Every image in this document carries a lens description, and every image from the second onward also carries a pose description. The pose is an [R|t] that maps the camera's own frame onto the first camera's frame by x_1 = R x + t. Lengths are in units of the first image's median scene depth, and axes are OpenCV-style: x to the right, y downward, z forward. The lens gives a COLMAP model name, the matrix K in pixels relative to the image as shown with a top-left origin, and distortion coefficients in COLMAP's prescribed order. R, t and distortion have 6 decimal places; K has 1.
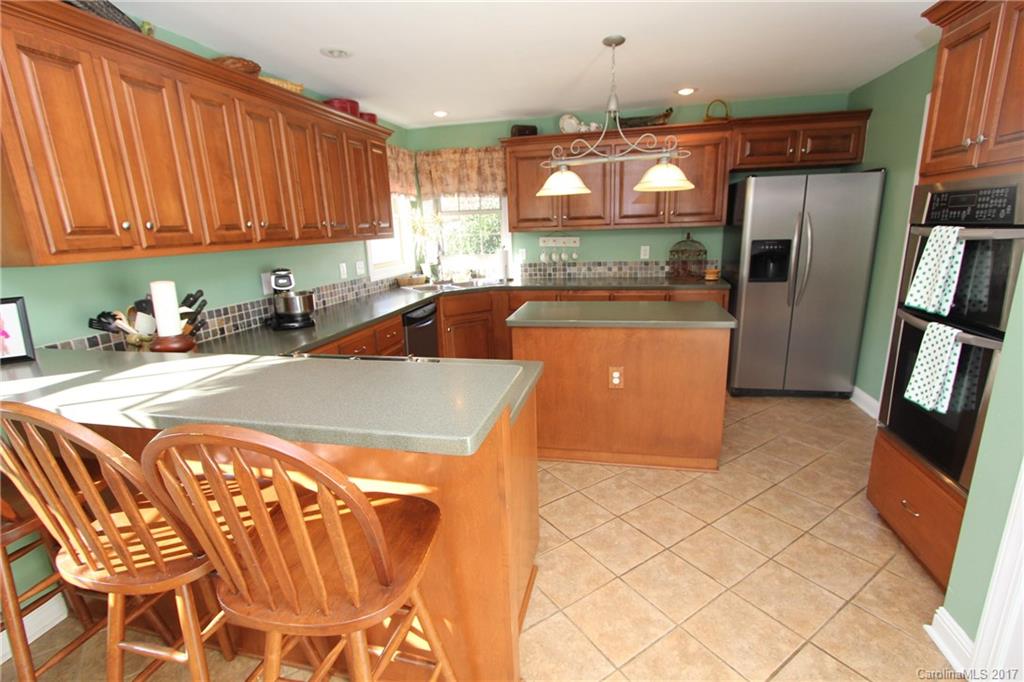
lens RADIAL K [[467.0, 0, 512.9], [0, 467.0, 346.3], [0, 0, 1]] dist [-0.015047, 0.001062]
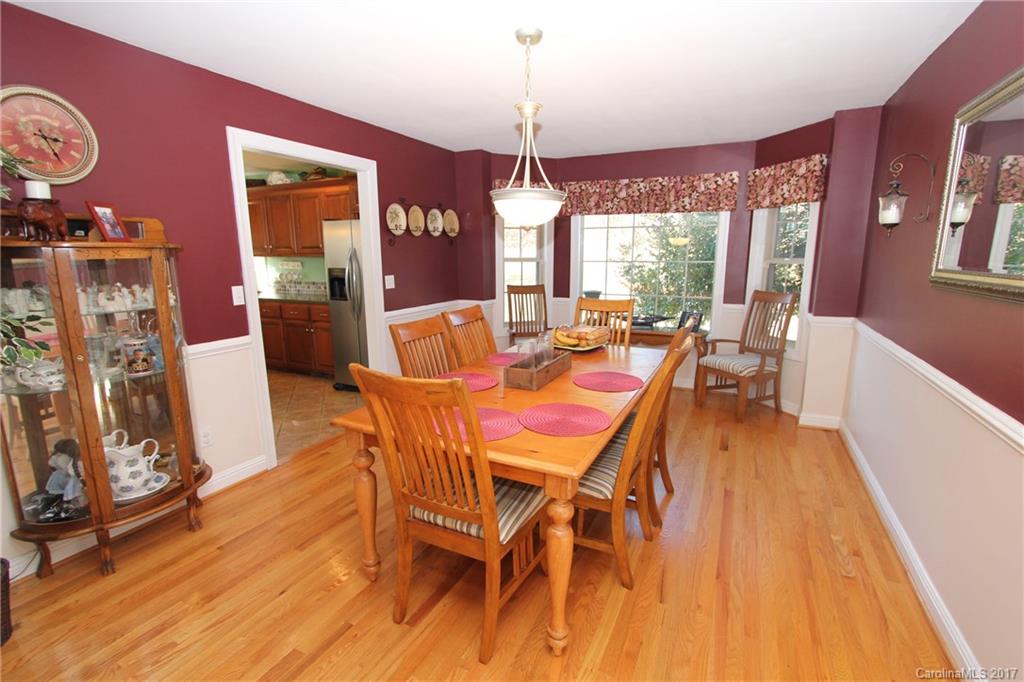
lens RADIAL K [[467.0, 0, 512.9], [0, 467.0, 346.3], [0, 0, 1]] dist [-0.015047, 0.001062]
pose [[0.972437, 0.073406, -0.221311, 1.328901], [-0.084405, 0.995602, -0.040645, 0.000389], [0.217354, 0.058205, 0.974356, -0.146437]]
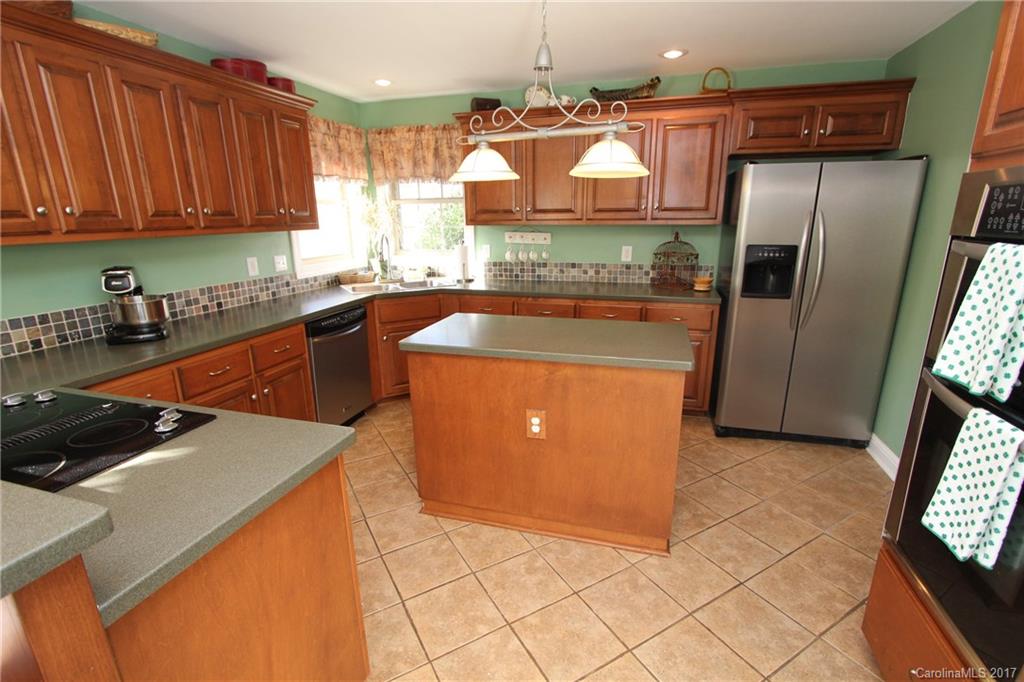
lens RADIAL K [[467.0, 0, 512.9], [0, 467.0, 346.3], [0, 0, 1]] dist [-0.015047, 0.001062]
pose [[0.997577, 0.041489, -0.055838, 0.170513], [-0.040309, 0.998943, 0.022097, -0.057879], [0.056696, -0.019793, 0.998195, 0.187886]]
